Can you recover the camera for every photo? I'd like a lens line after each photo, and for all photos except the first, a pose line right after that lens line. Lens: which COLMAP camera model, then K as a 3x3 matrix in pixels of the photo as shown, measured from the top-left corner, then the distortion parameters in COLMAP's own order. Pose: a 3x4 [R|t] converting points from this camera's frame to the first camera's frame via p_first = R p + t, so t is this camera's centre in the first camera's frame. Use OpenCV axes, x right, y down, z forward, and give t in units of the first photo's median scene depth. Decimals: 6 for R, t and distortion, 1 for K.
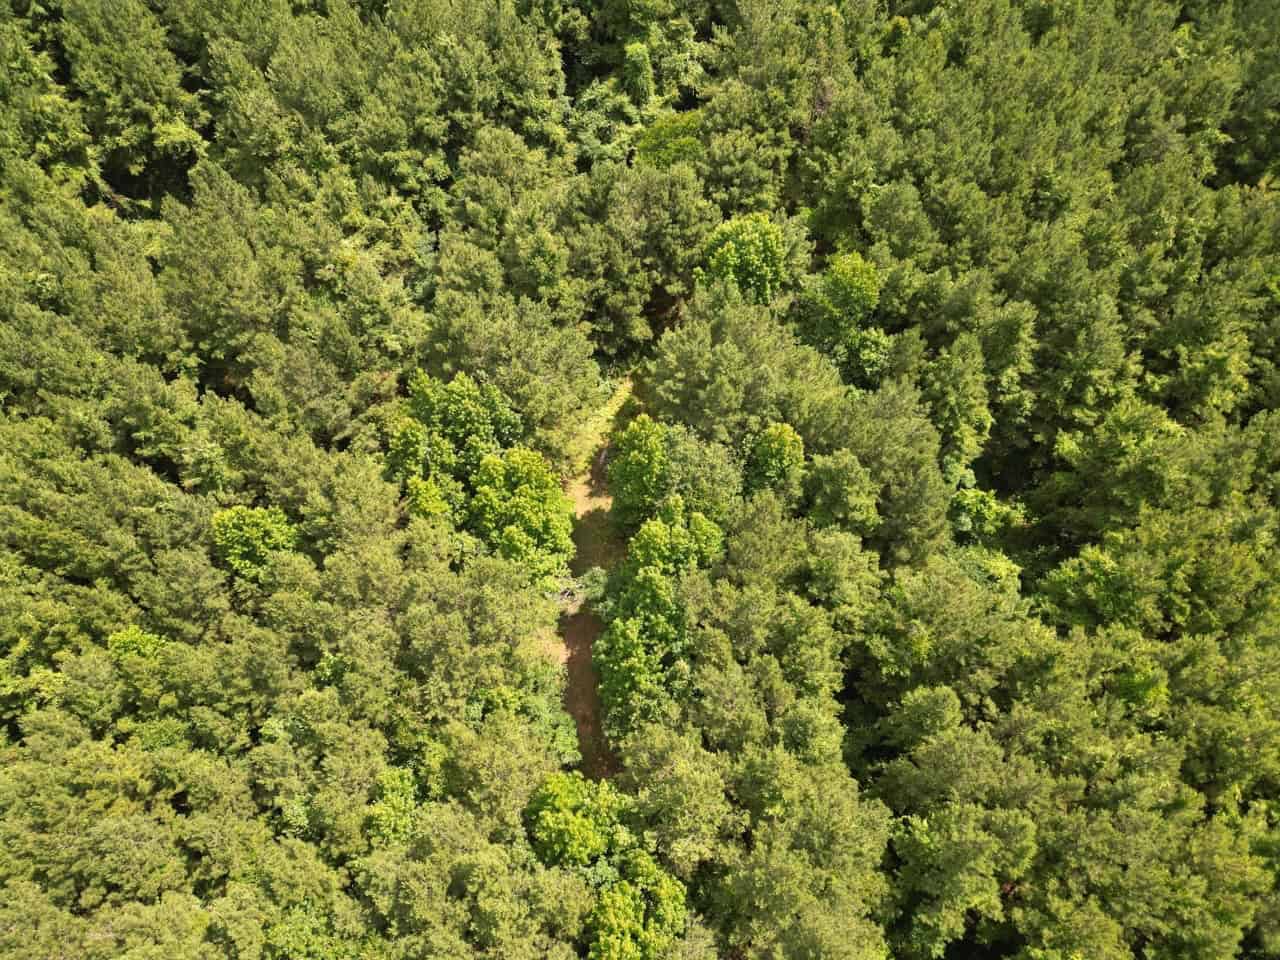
lens RADIAL K [[904.0, 0, 640.0], [0, 904.0, 480.0], [0, 0, 1]] dist [0.045829, -0.001089]
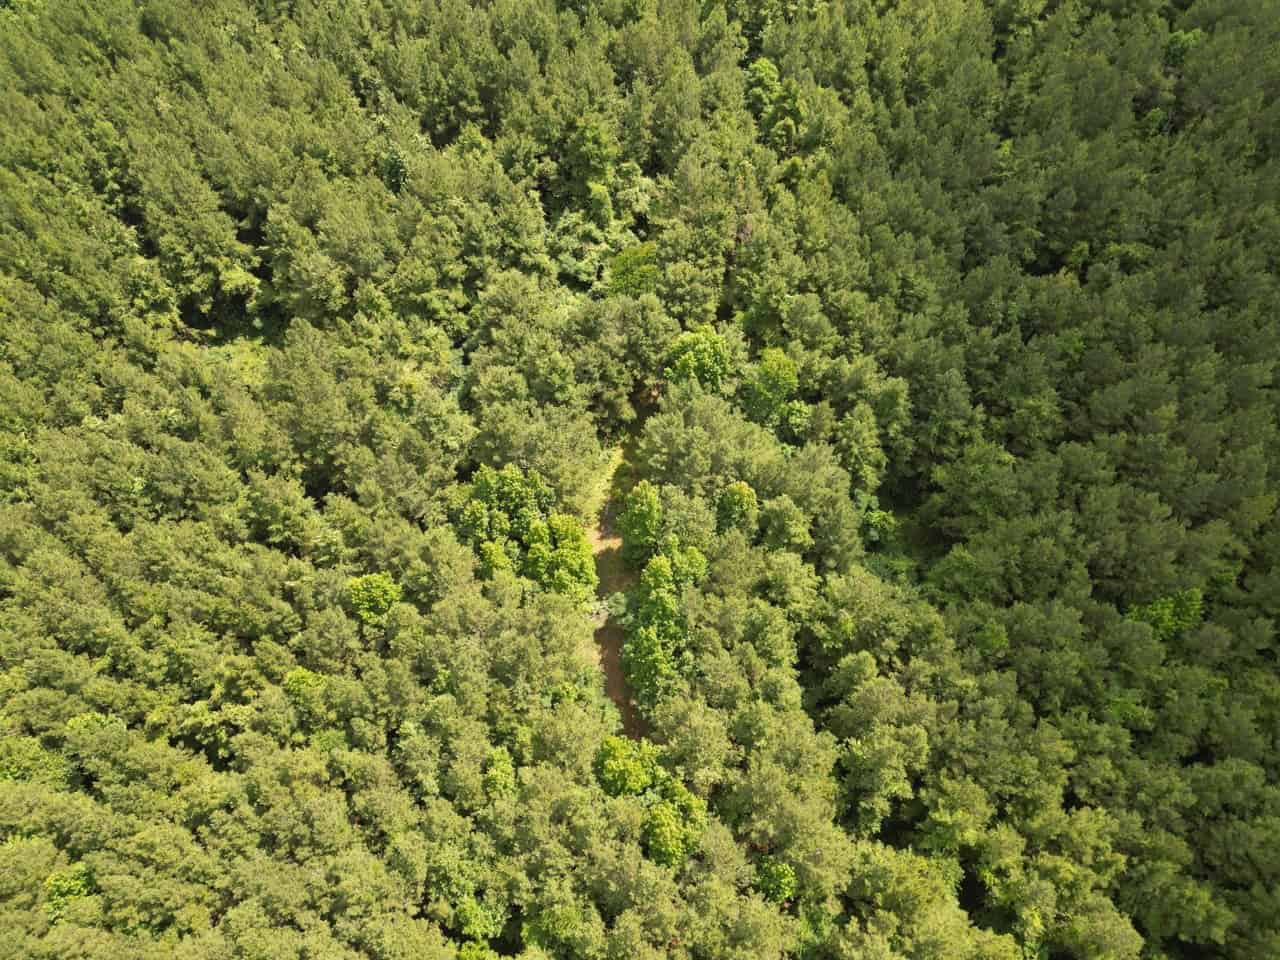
lens RADIAL K [[881.5, 0, 640.0], [0, 881.5, 480.0], [0, 0, 1]] dist [0.071254, -0.001131]
pose [[0.994535, -0.088086, 0.056051, -0.072989], [0.088791, 0.995998, -0.010210, -0.058768], [-0.054927, 0.015131, 0.998376, -0.360767]]
